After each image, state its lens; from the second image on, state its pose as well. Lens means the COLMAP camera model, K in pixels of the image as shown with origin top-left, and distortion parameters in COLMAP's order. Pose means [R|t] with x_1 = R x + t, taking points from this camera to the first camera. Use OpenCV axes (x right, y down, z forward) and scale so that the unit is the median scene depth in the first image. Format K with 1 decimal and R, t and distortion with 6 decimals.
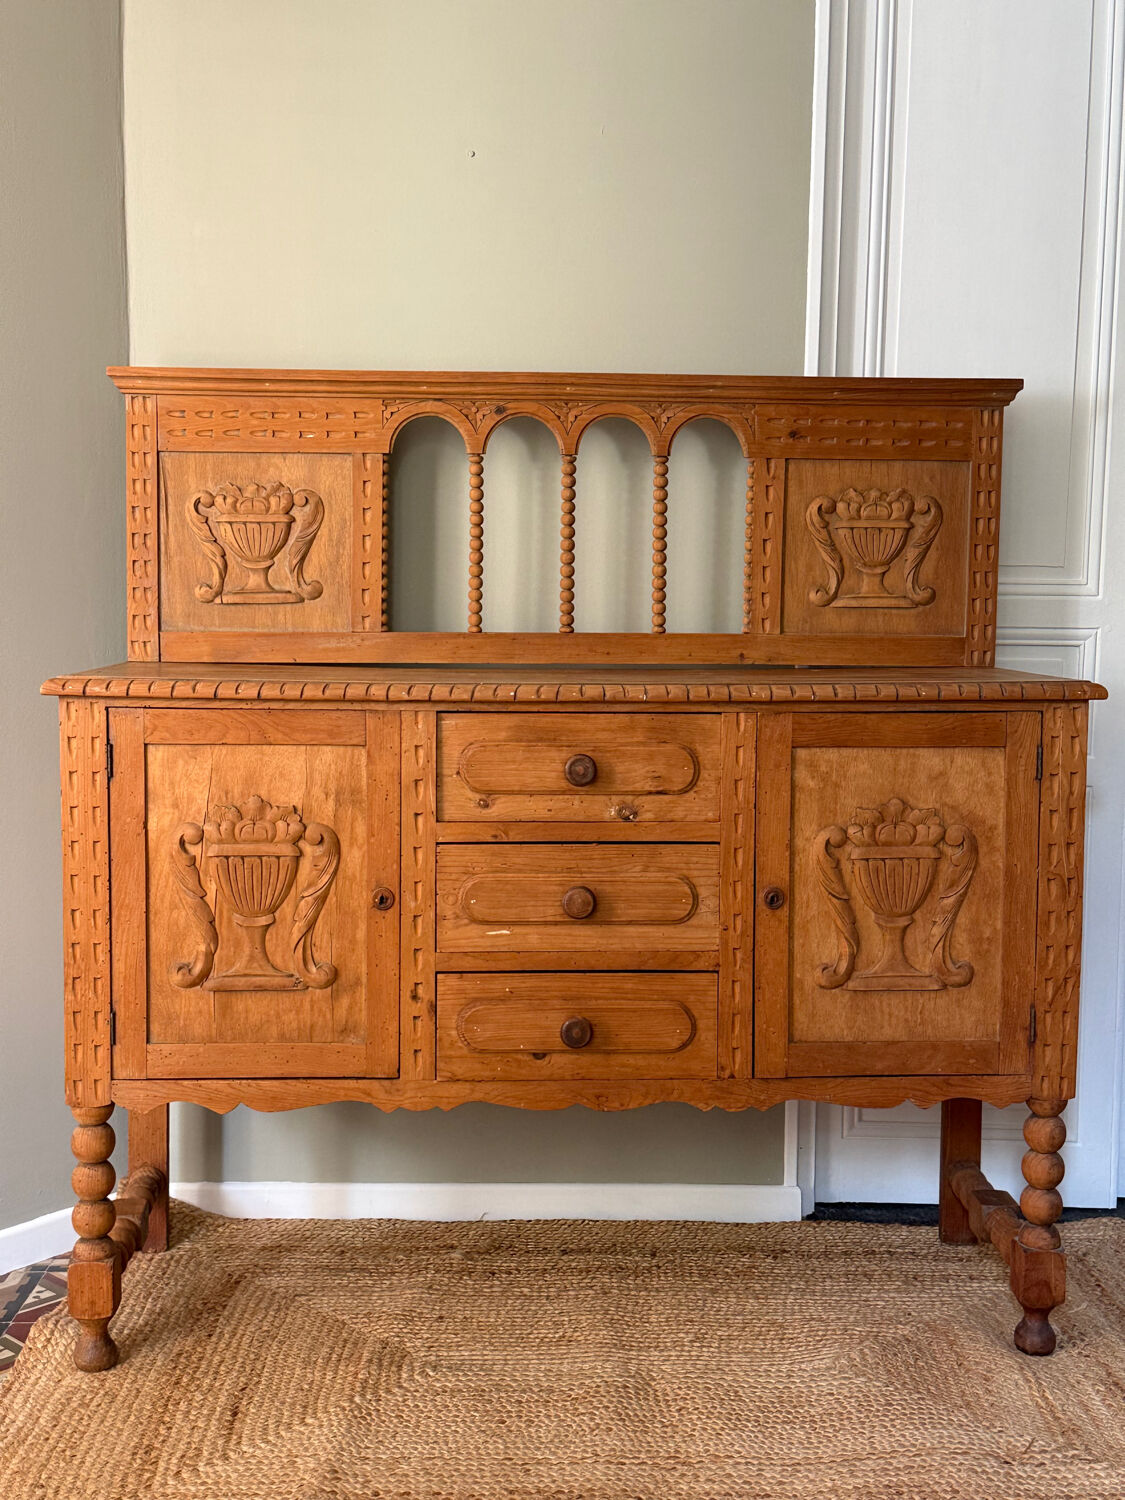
lens RADIAL K [[1870.4, 0, 556.0], [0, 1870.4, 741.7], [0, 0, 1]] dist [0.188715, -0.548774]
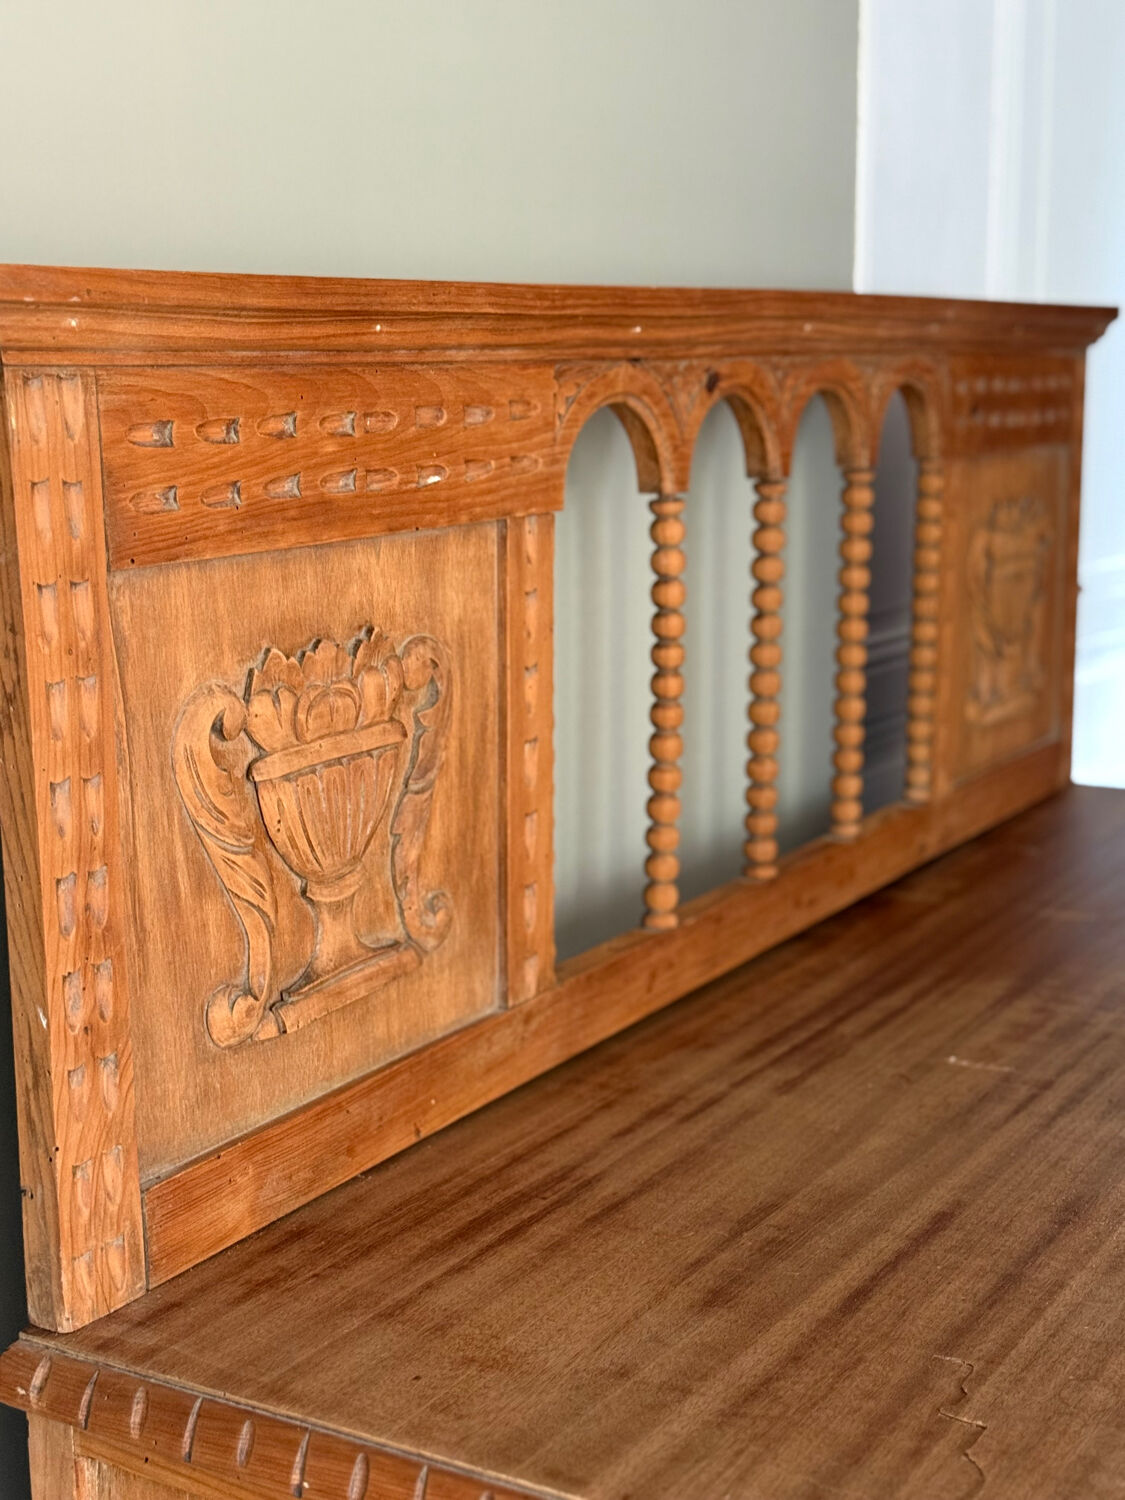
lens RADIAL K [[2125.4, 0, 562.5], [0, 2125.4, 750.0], [0, 0, 1]] dist [0.175151, -0.415519]
pose [[0.550514, -0.169500, 0.817437, -0.497700], [0.091191, 0.985521, 0.142940, -0.191319], [-0.829830, -0.004148, 0.558000, 0.883735]]
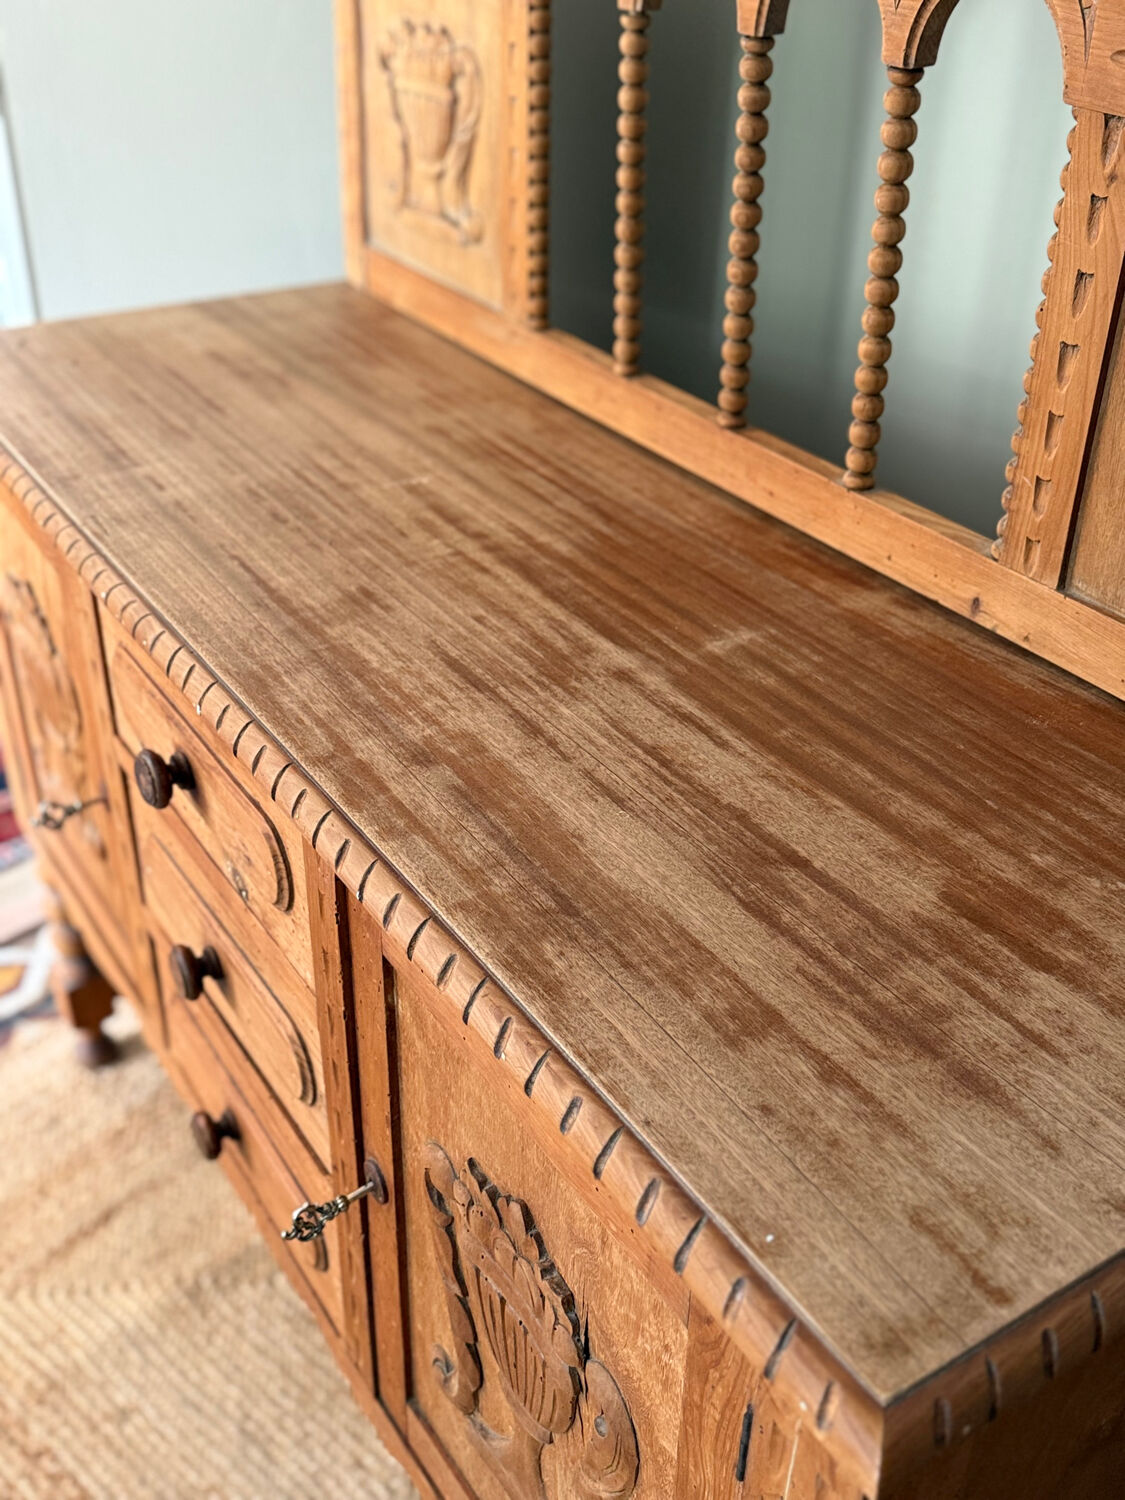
lens RADIAL K [[1502.3, 0, 558.2], [0, 1502.3, 750.0], [0, 0, 1]] dist [0.192997, -0.444997]
pose [[0.509014, 0.461746, -0.726427, 0.369295], [-0.088046, 0.867442, 0.489686, -0.206535], [0.856243, -0.185298, 0.482195, 0.873799]]
